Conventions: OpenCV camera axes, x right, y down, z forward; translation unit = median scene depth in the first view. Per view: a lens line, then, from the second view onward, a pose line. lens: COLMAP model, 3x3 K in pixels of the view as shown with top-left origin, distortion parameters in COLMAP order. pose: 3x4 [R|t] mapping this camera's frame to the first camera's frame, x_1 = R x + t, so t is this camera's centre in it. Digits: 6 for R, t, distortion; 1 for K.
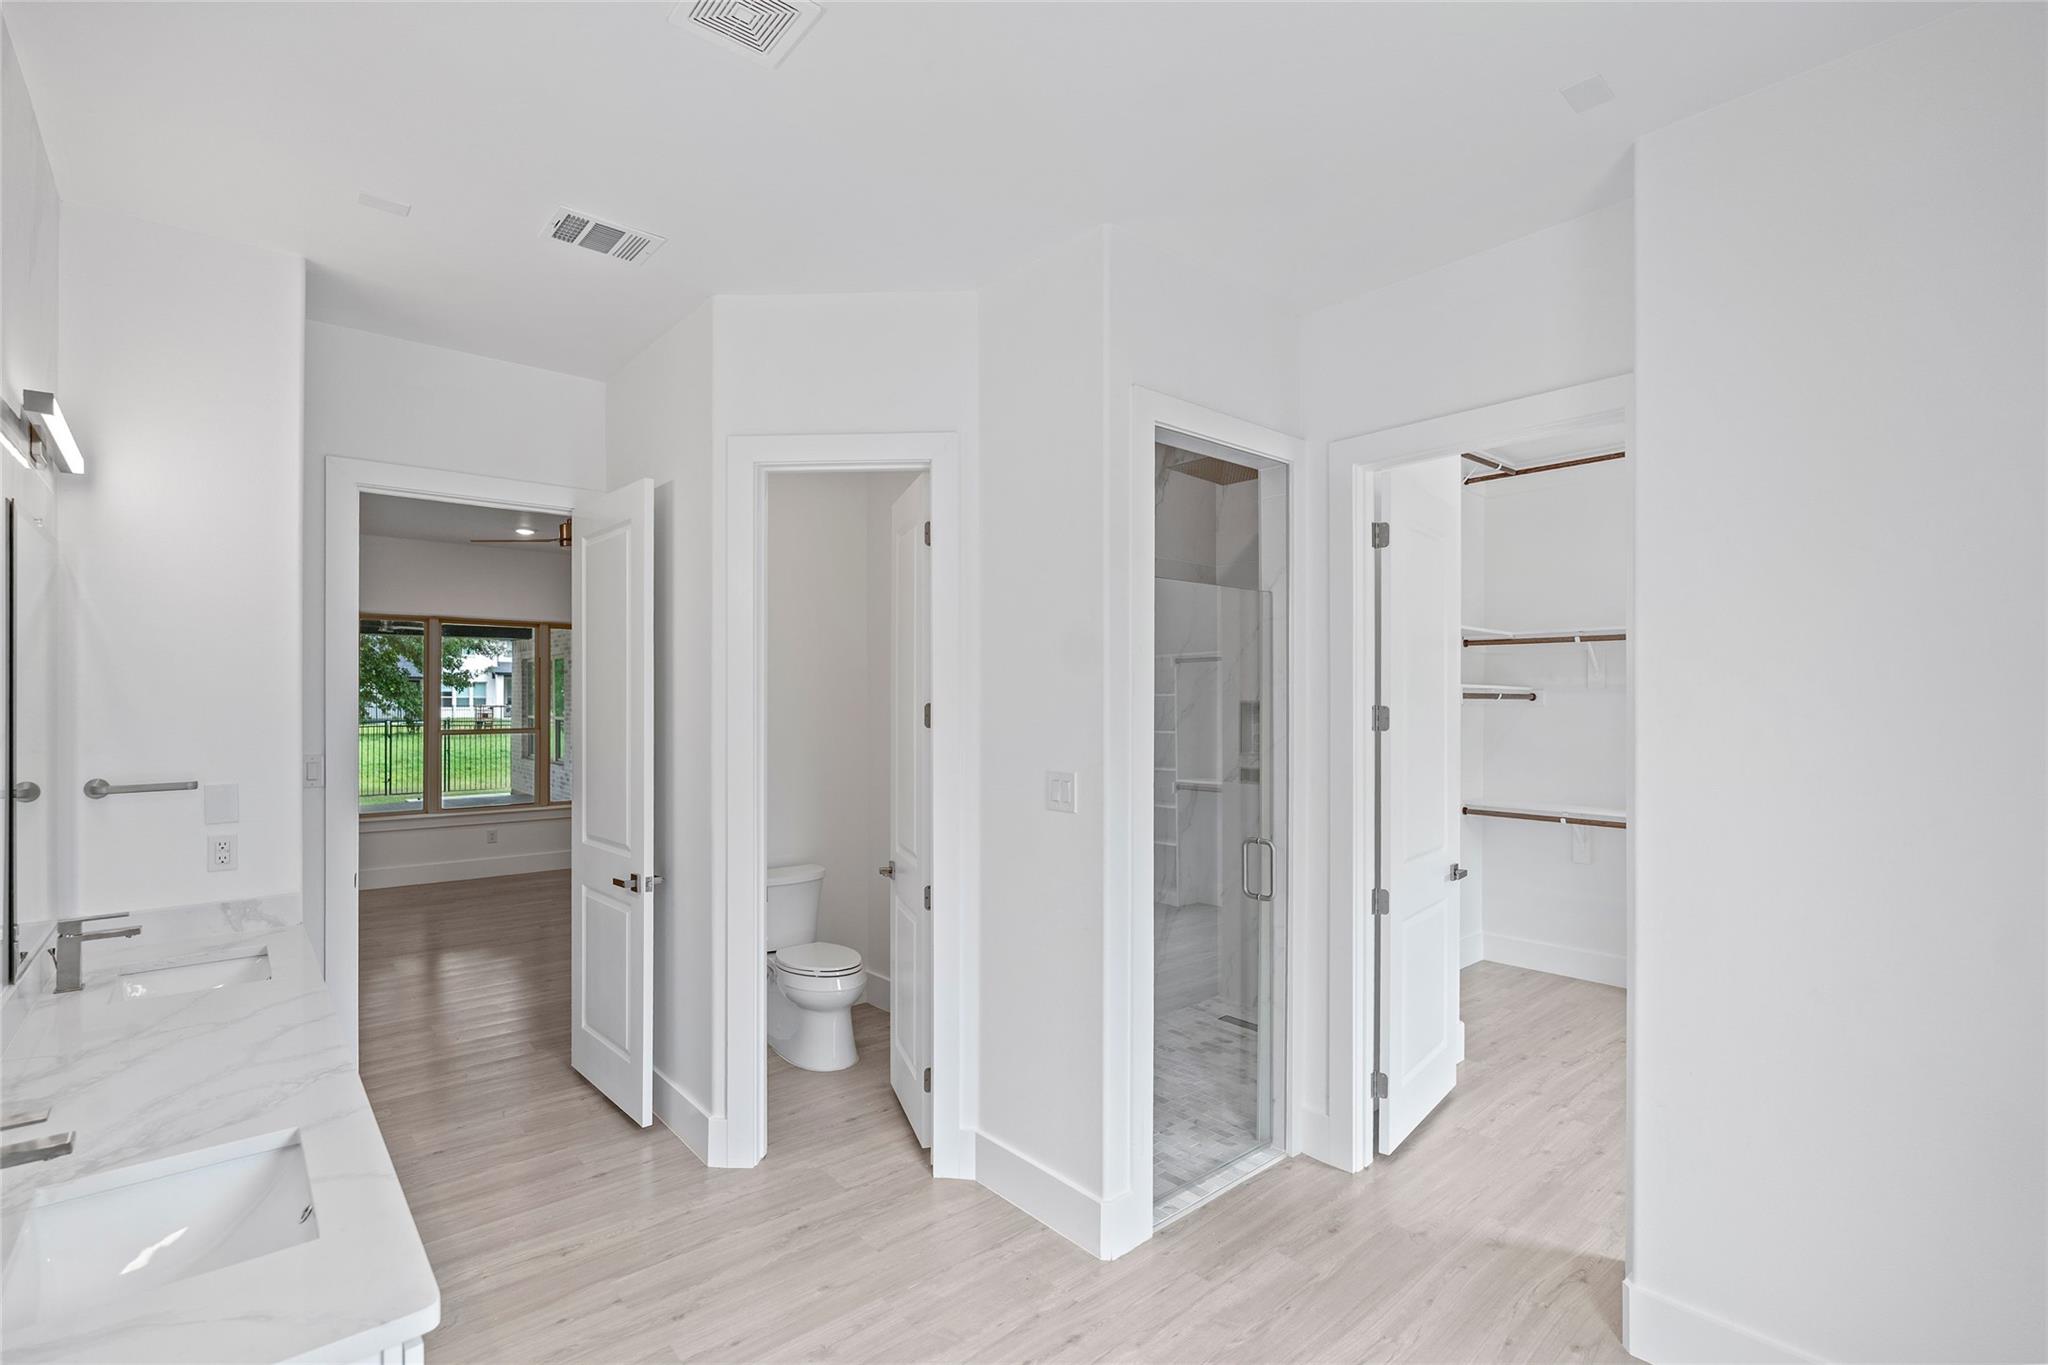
lens RADIAL K [[958.6, 0, 1024.0], [0, 958.6, 682.5], [0, 0, 1]] dist [-0.001800, 0.000074]
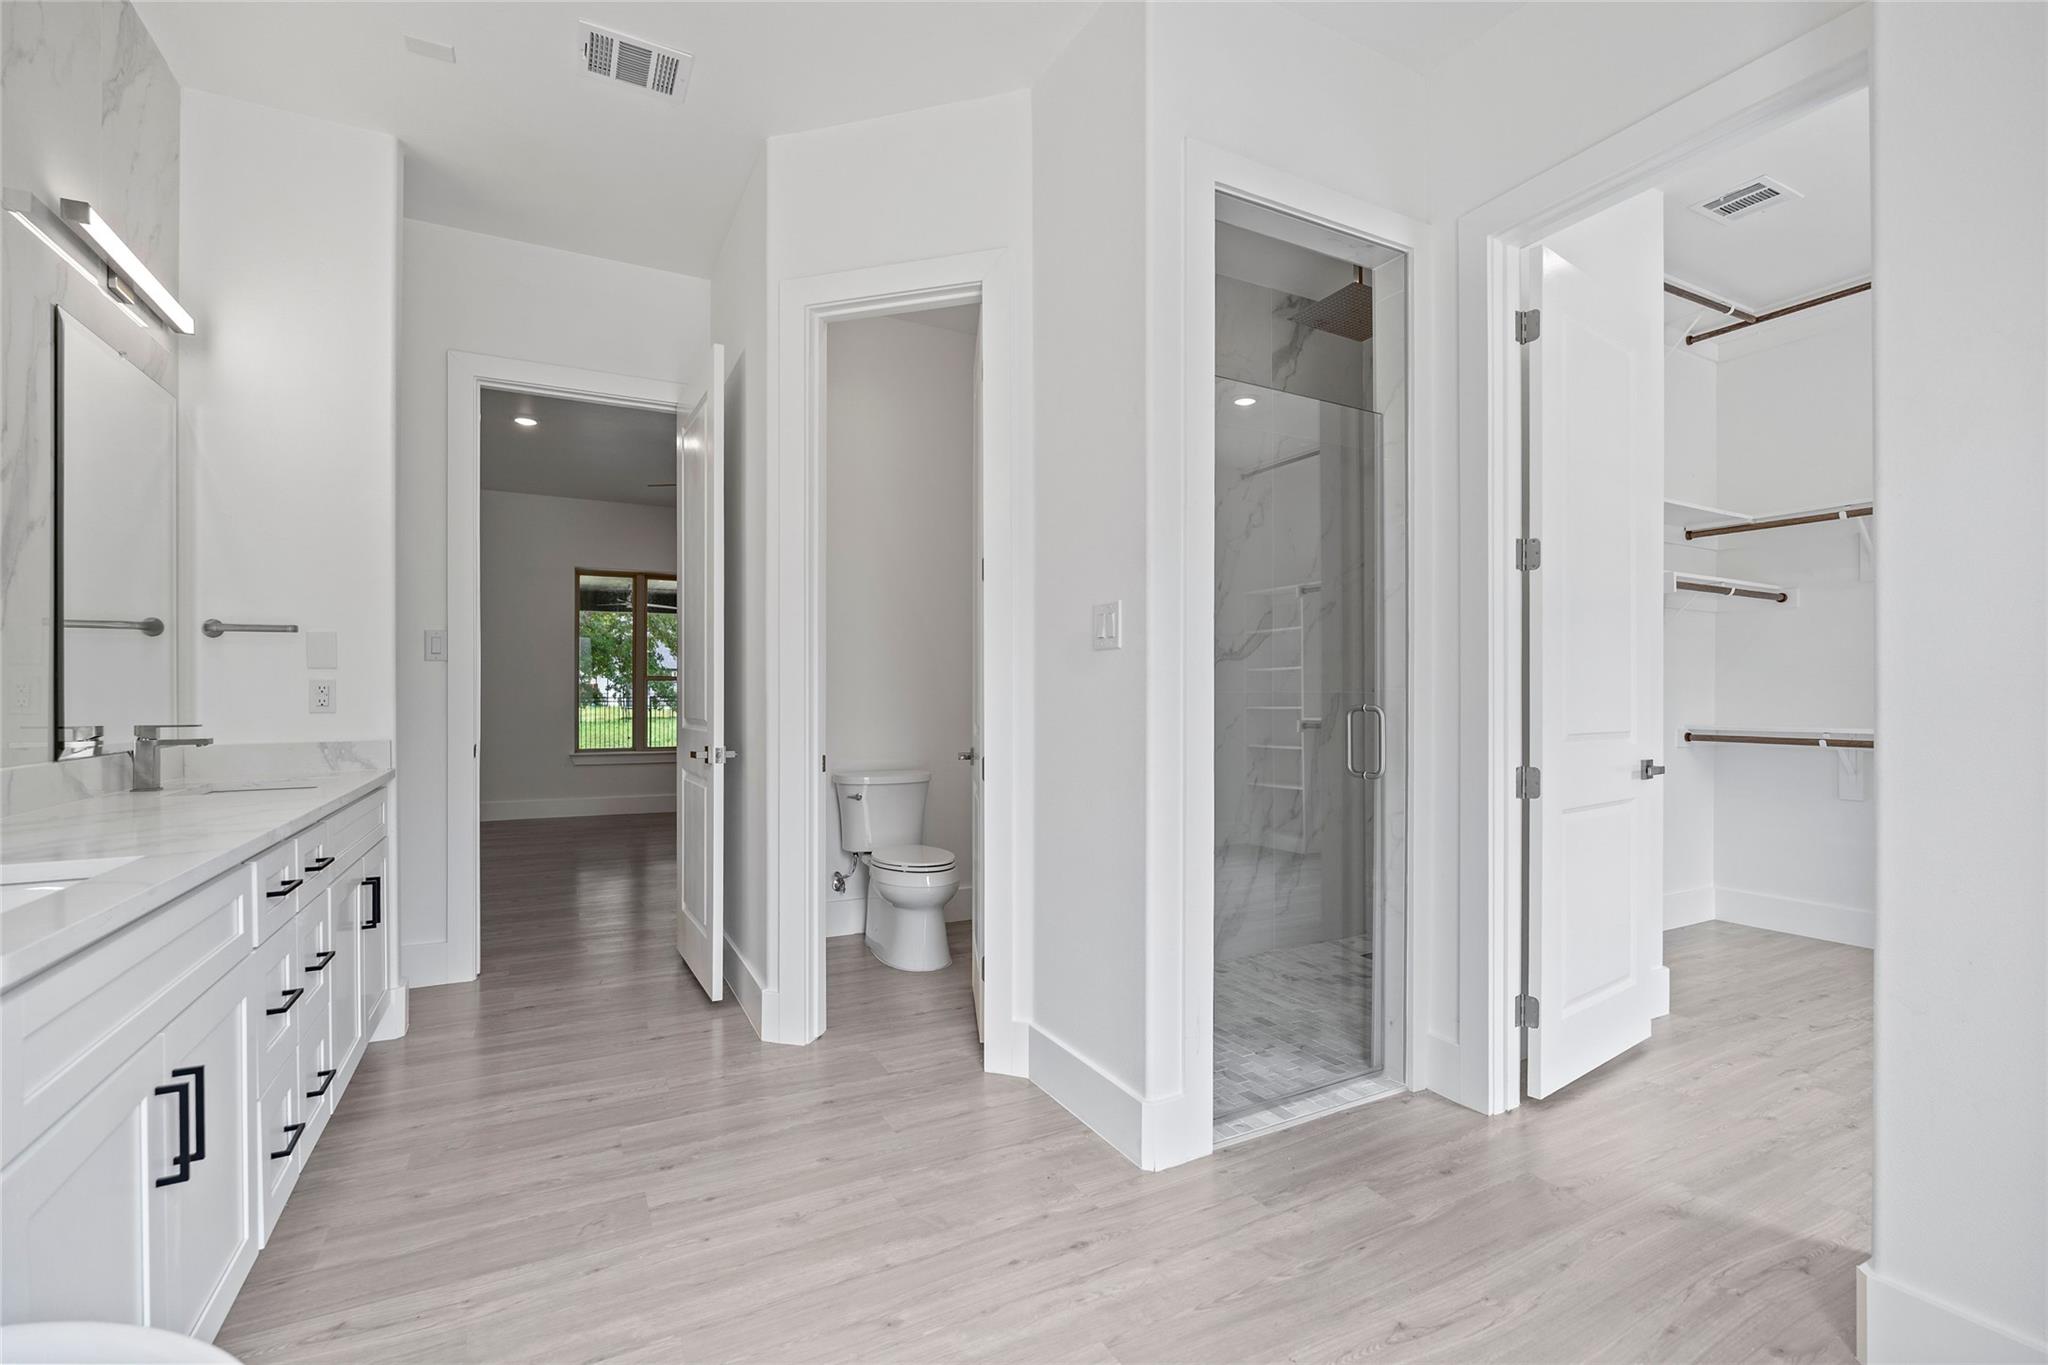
lens RADIAL K [[923.0, 0, 1024.0], [0, 923.0, 682.5], [0, 0, 1]] dist [-0.001090, -0.000182]
pose [[0.974229, -0.002656, -0.225547, 0.144765], [0.002906, 0.999995, 0.000775, 0.153251], [0.225544, -0.001410, 0.974232, 0.164346]]
